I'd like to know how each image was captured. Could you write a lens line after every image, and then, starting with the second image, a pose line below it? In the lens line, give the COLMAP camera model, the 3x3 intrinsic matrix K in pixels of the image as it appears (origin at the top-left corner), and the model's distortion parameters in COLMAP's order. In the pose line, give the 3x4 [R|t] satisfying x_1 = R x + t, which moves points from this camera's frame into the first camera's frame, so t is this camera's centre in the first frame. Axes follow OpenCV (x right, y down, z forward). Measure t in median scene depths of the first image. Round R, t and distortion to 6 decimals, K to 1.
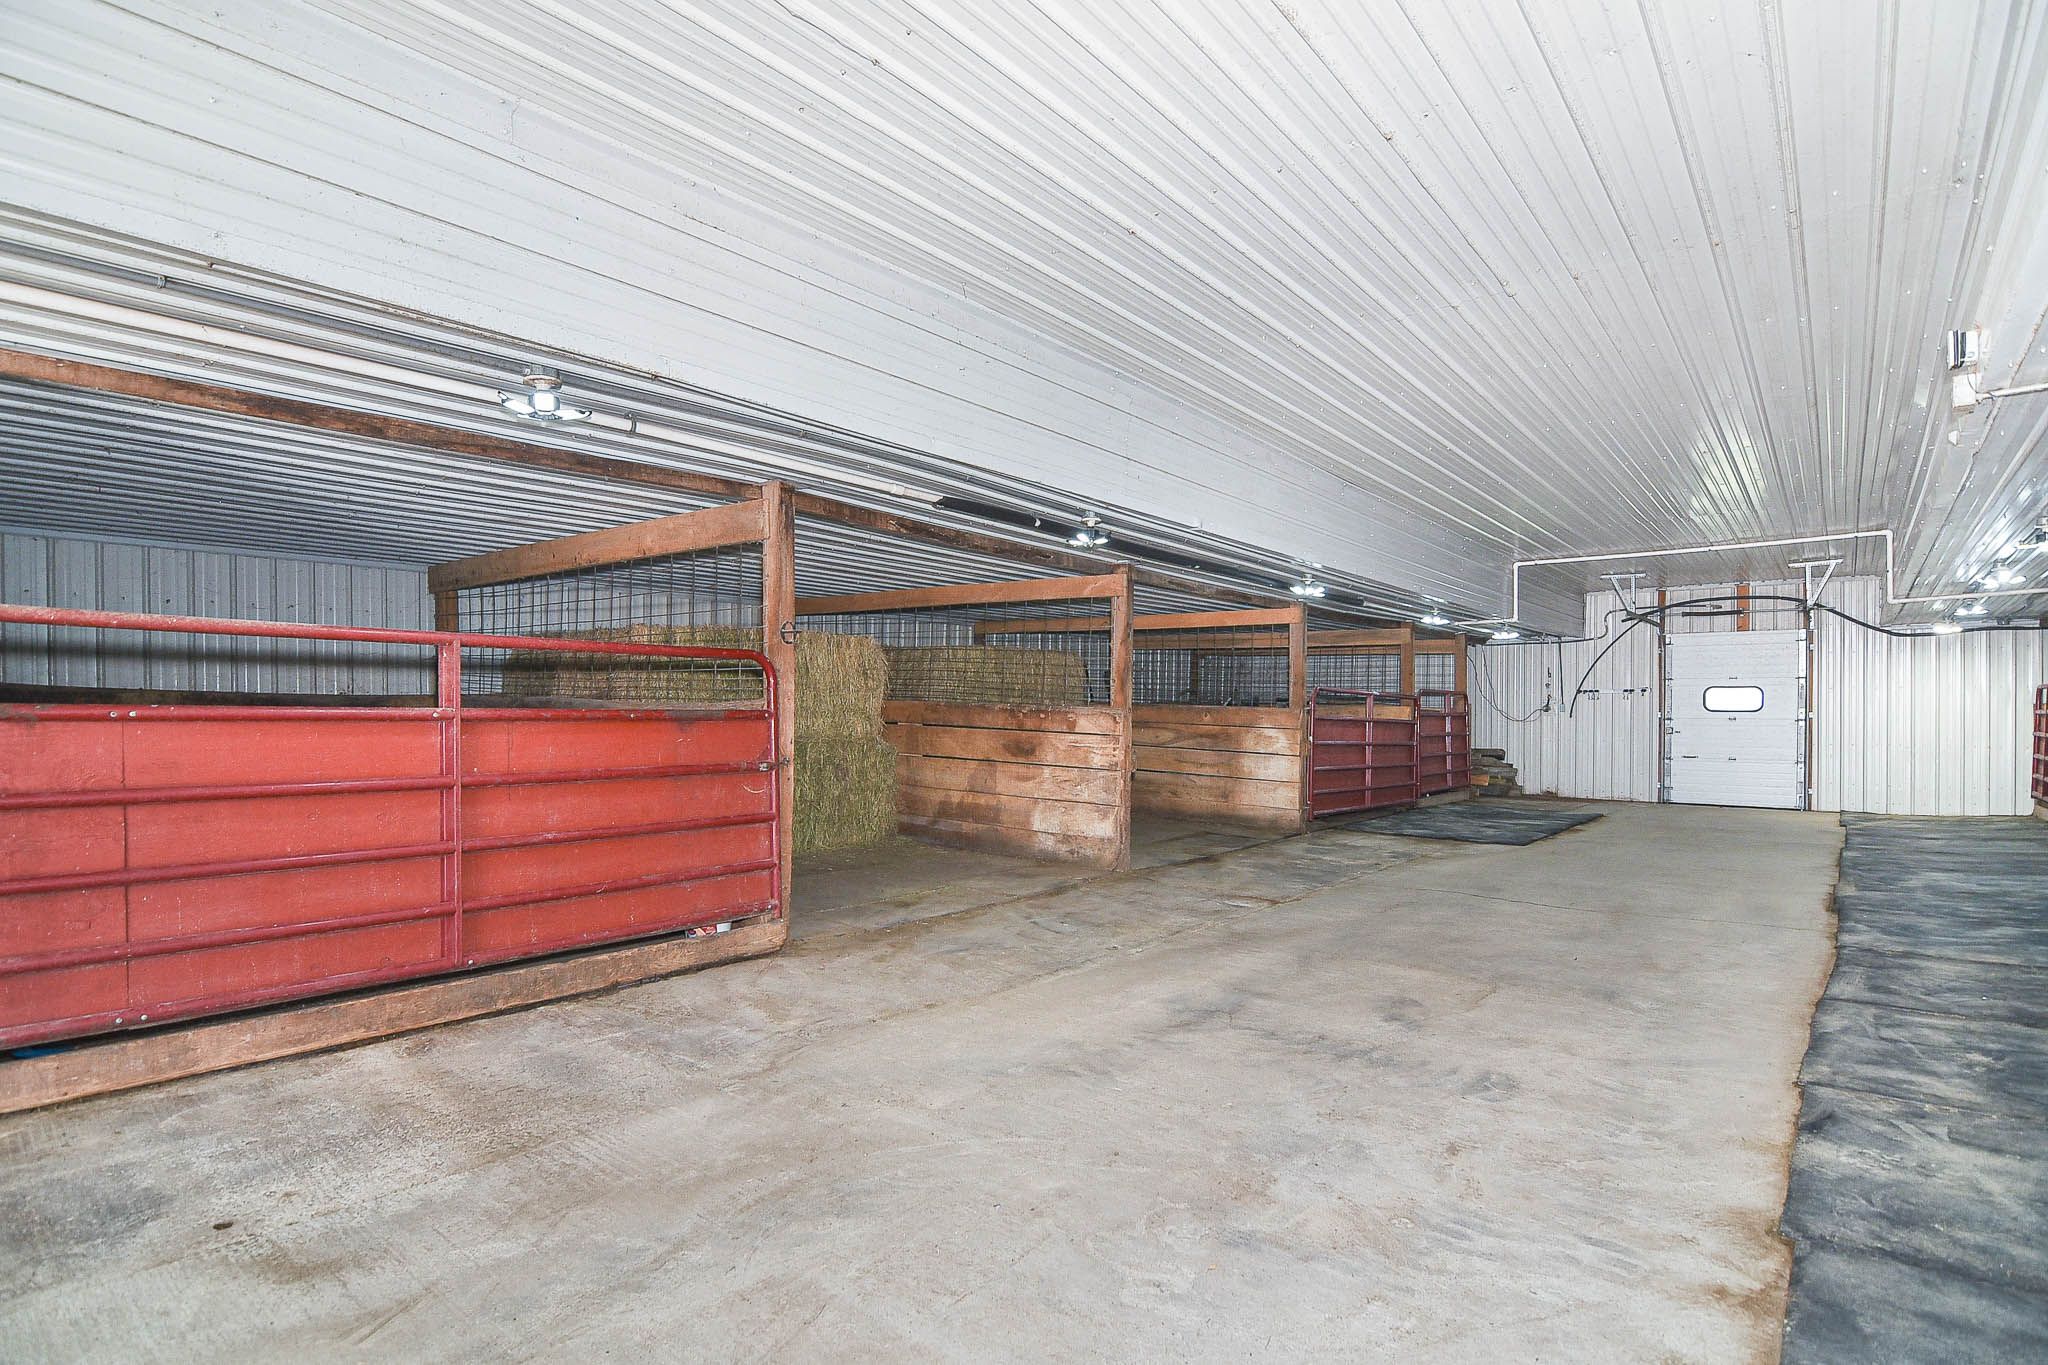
lens RADIAL K [[1008.0, 0, 1020.3], [0, 1008.0, 717.4], [0, 0, 1]] dist [-0.004172, -0.012234]
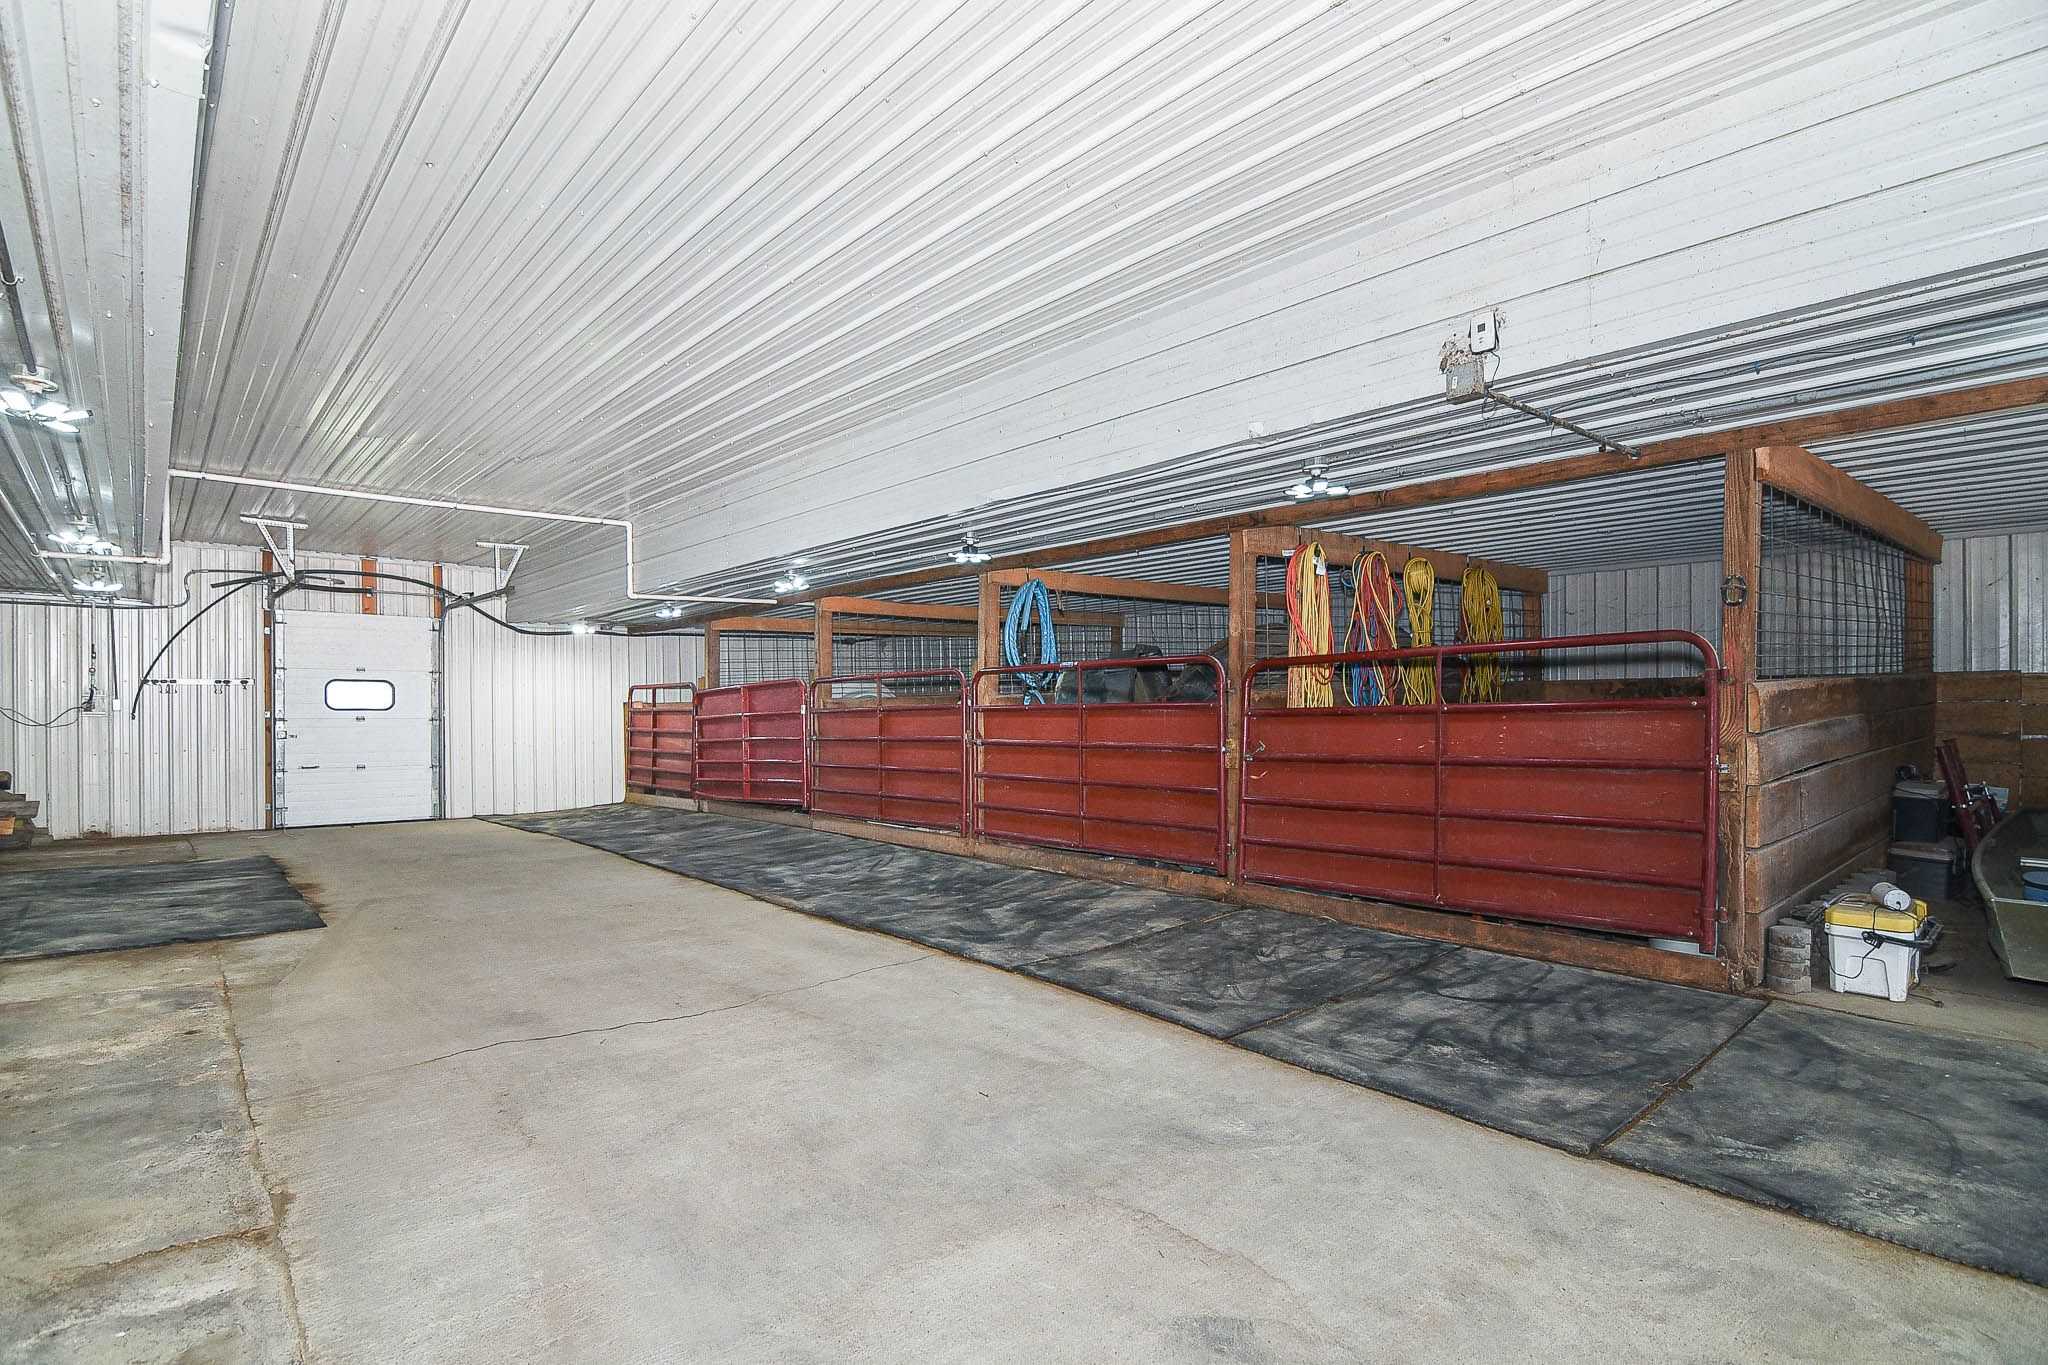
lens RADIAL K [[1008.0, 0, 1020.3], [0, 1008.0, 717.4], [0, 0, 1]] dist [-0.004172, -0.012234]
pose [[0.155112, -0.010099, 0.987845, -0.039257], [0.009772, 0.999915, 0.008688, -0.002415], [-0.987849, 0.008306, 0.155198, 0.472750]]
